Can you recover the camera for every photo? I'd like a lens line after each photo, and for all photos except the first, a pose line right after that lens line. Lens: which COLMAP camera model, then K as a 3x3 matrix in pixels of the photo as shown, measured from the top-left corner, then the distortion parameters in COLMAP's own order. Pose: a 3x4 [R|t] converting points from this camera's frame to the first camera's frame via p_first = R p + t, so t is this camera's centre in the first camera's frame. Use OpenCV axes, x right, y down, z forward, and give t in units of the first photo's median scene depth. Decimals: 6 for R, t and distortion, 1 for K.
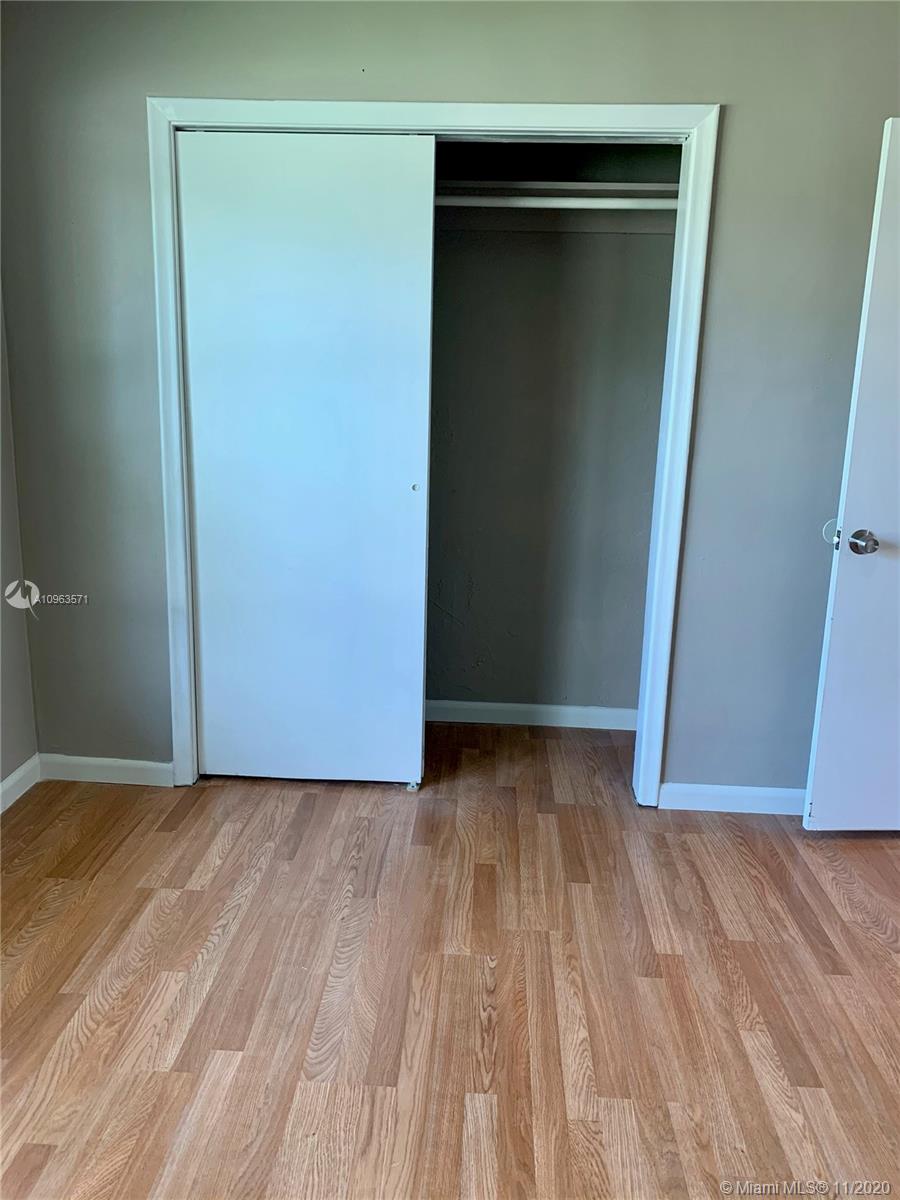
lens RADIAL K [[908.7, 0, 446.4], [0, 908.7, 571.1], [0, 0, 1]] dist [0.001644, -0.004361]
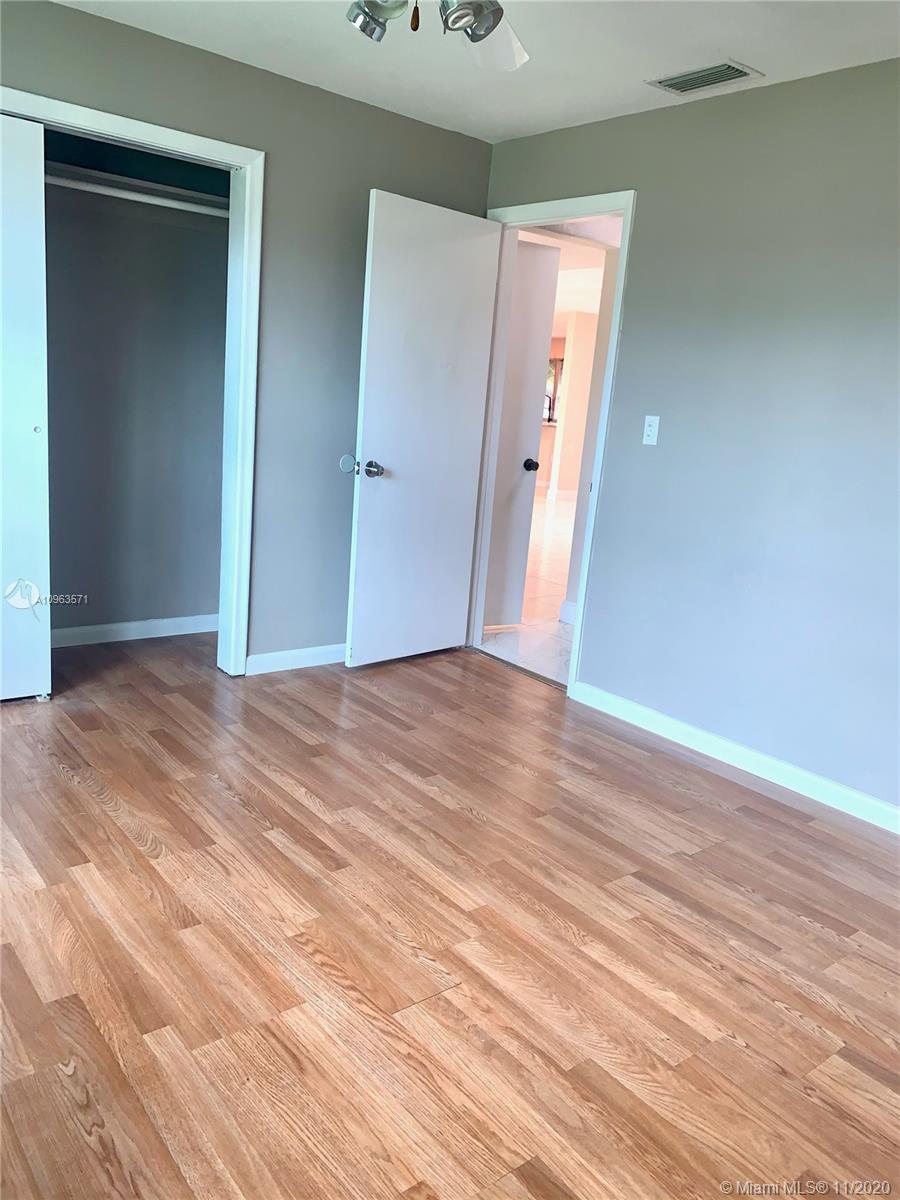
lens RADIAL K [[908.7, 0, 446.4], [0, 908.7, 571.1], [0, 0, 1]] dist [0.001644, -0.004361]
pose [[0.737438, -0.090360, 0.669344, -0.486170], [0.067207, 0.995909, 0.060401, 0.054855], [-0.672063, 0.000442, 0.740494, -0.205413]]
